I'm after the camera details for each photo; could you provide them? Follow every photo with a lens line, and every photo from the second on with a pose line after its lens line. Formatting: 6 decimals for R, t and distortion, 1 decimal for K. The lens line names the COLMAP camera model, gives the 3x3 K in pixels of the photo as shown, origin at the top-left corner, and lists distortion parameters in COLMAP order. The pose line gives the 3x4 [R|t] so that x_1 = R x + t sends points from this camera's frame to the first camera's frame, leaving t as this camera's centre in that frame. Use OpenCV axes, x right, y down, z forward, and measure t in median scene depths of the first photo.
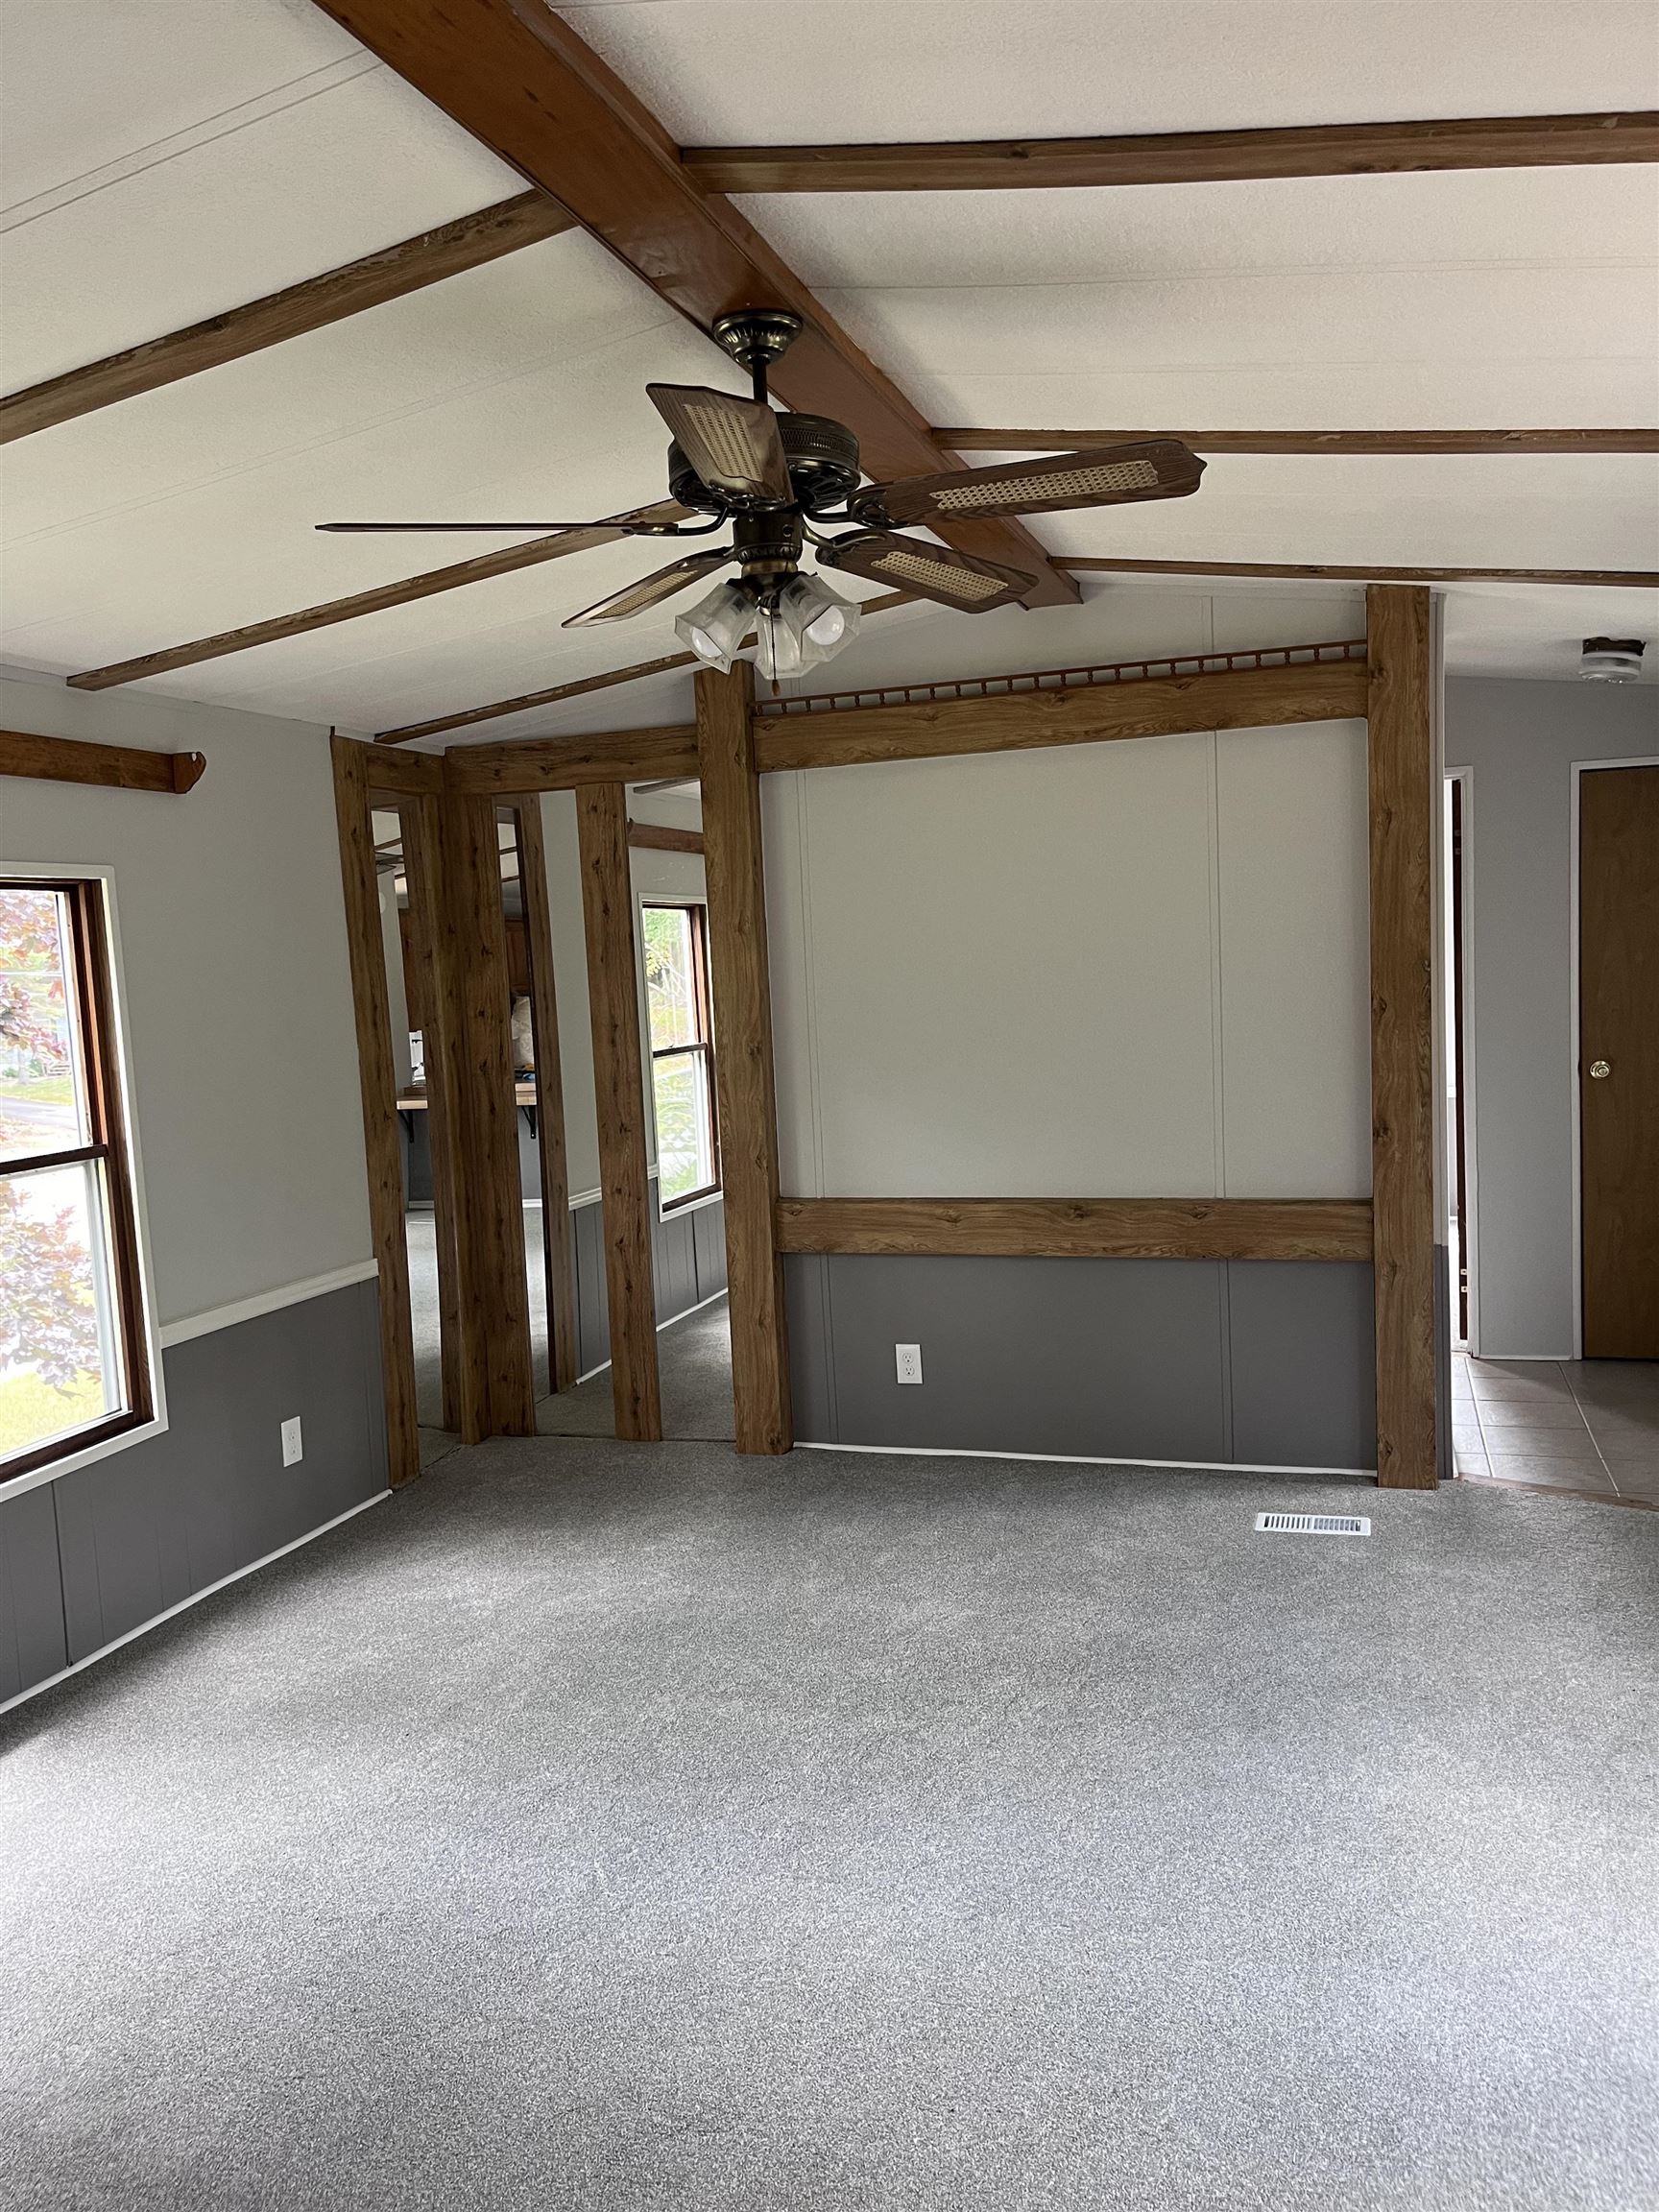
lens RADIAL K [[1710.3, 0, 824.1], [0, 1710.3, 1125.1], [0, 0, 1]] dist [0.102790, -0.123454]
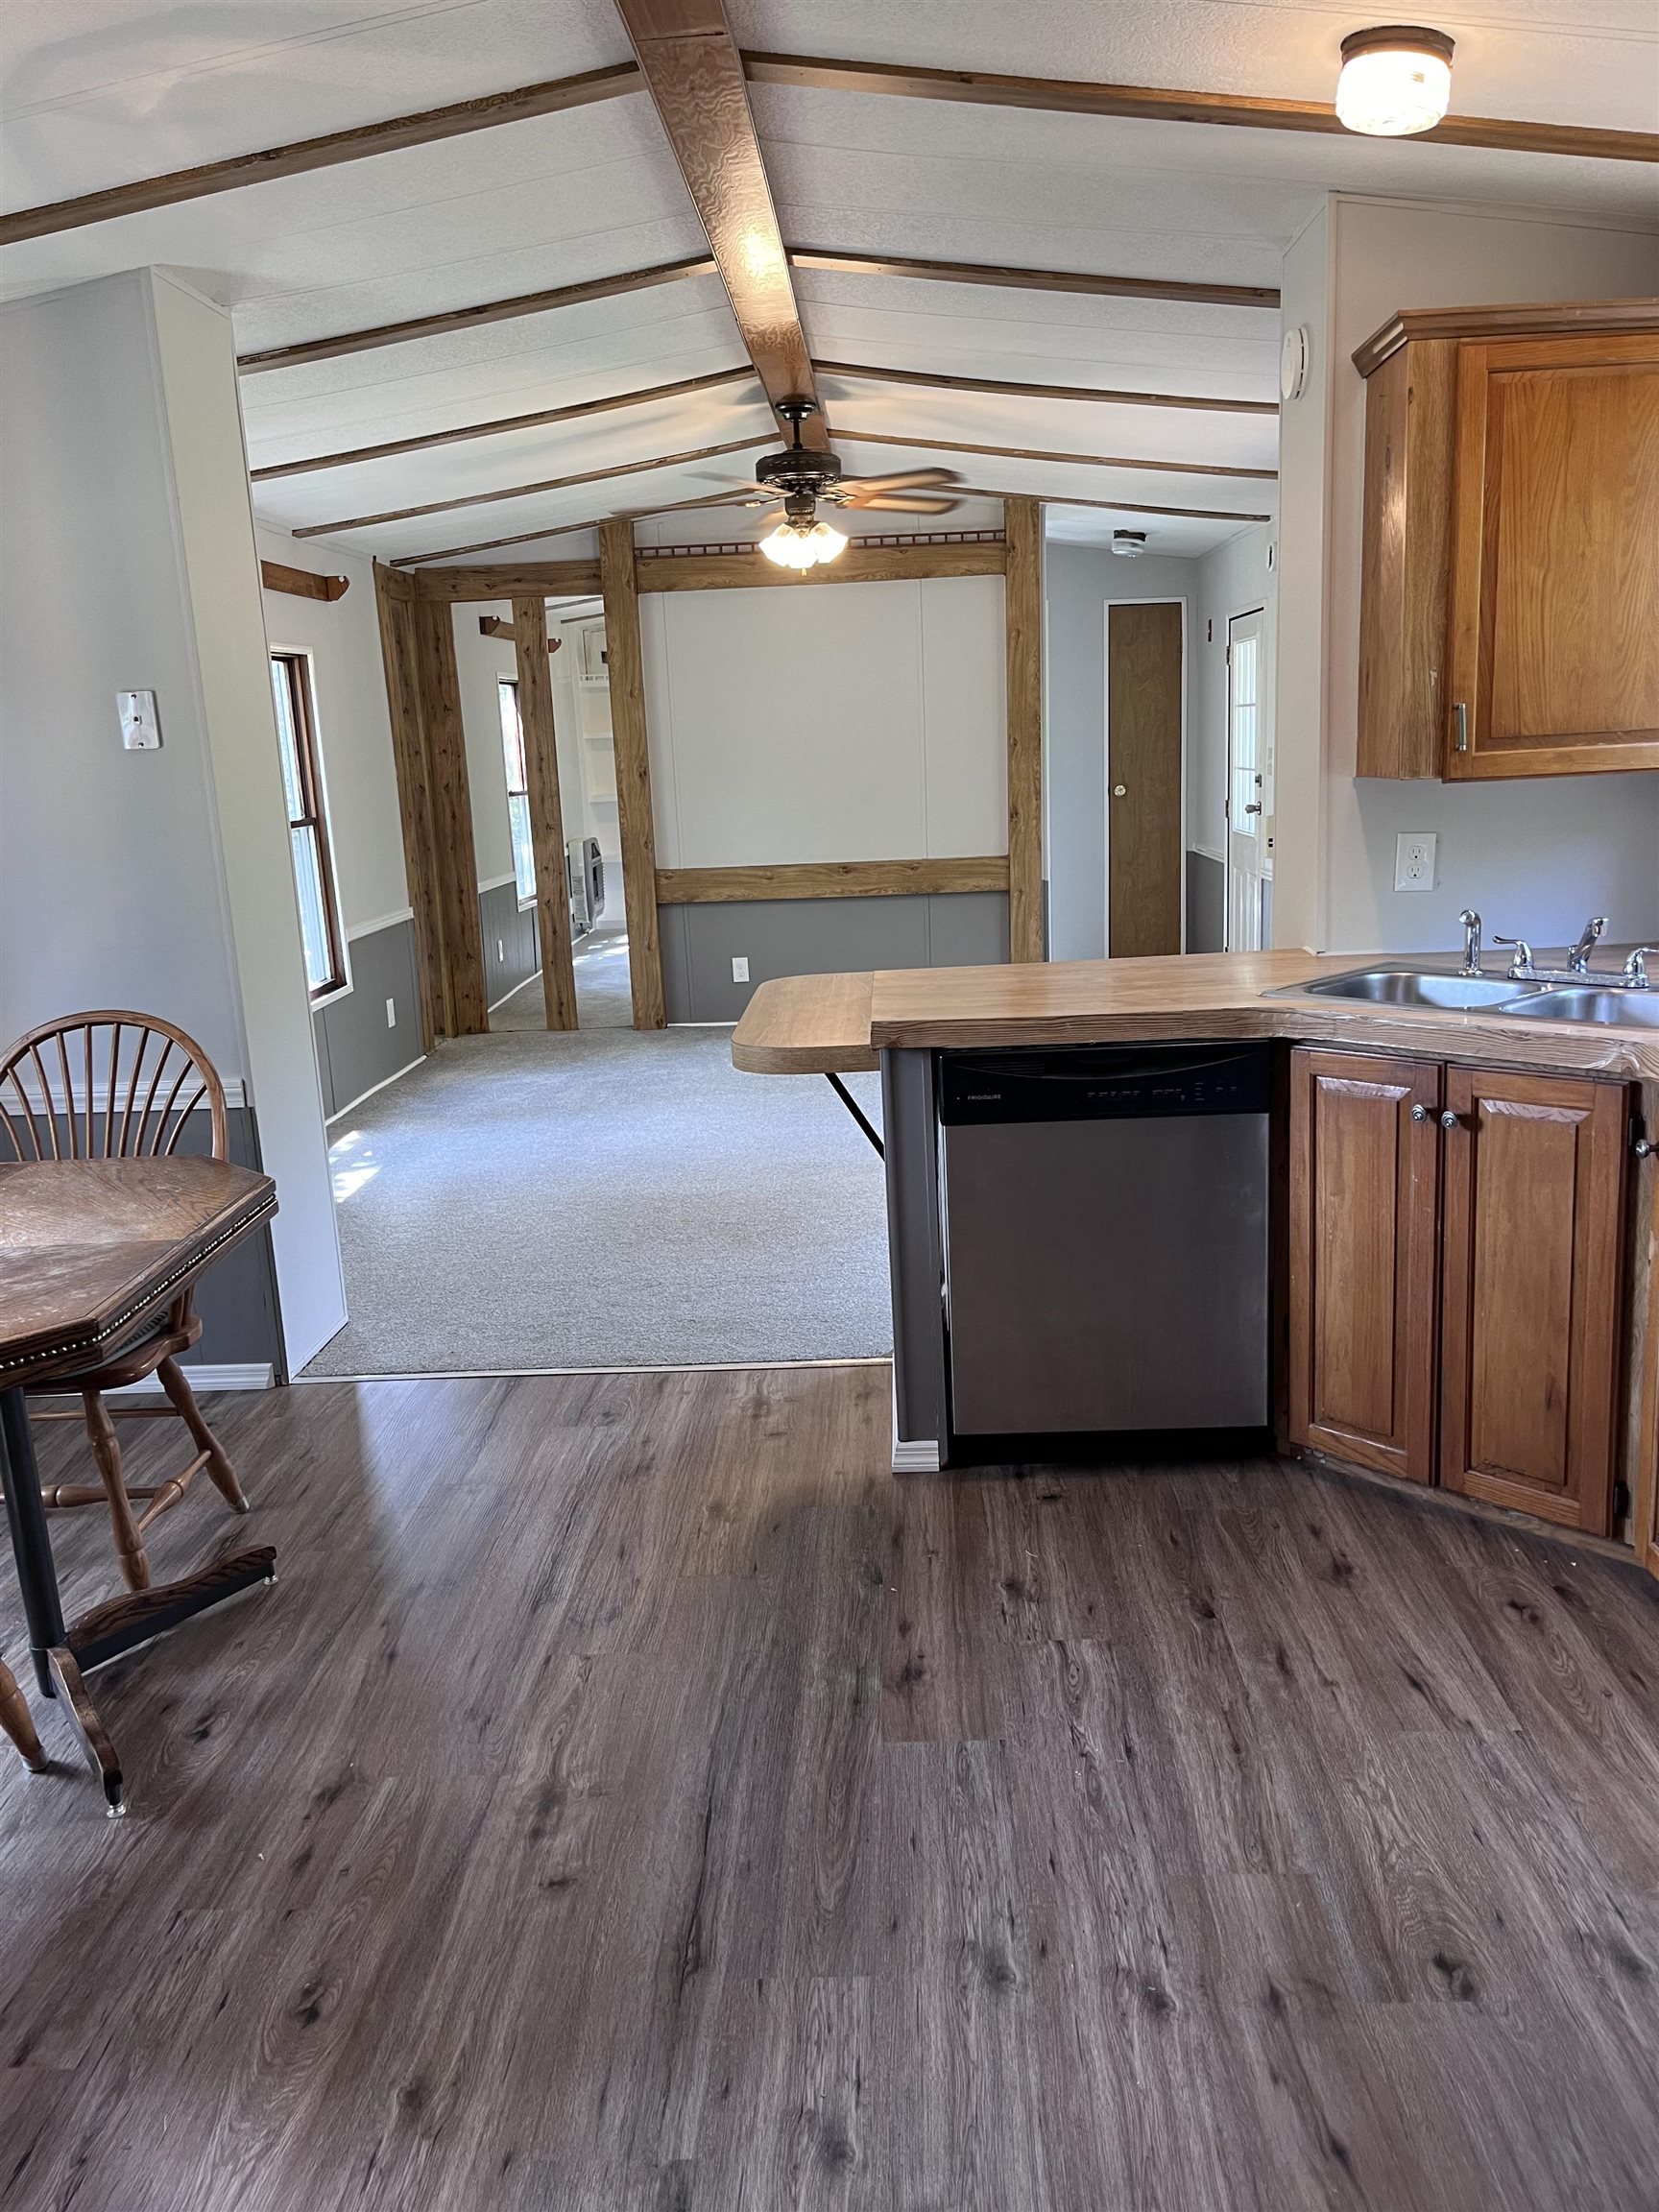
lens RADIAL K [[1710.3, 0, 824.1], [0, 1710.3, 1125.1], [0, 0, 1]] dist [0.102790, -0.123454]
pose [[0.964031, -0.053486, 0.260352, -0.318799], [0.023330, 0.992791, 0.117569, 0.099398], [-0.264764, -0.107266, 0.958329, -0.630964]]
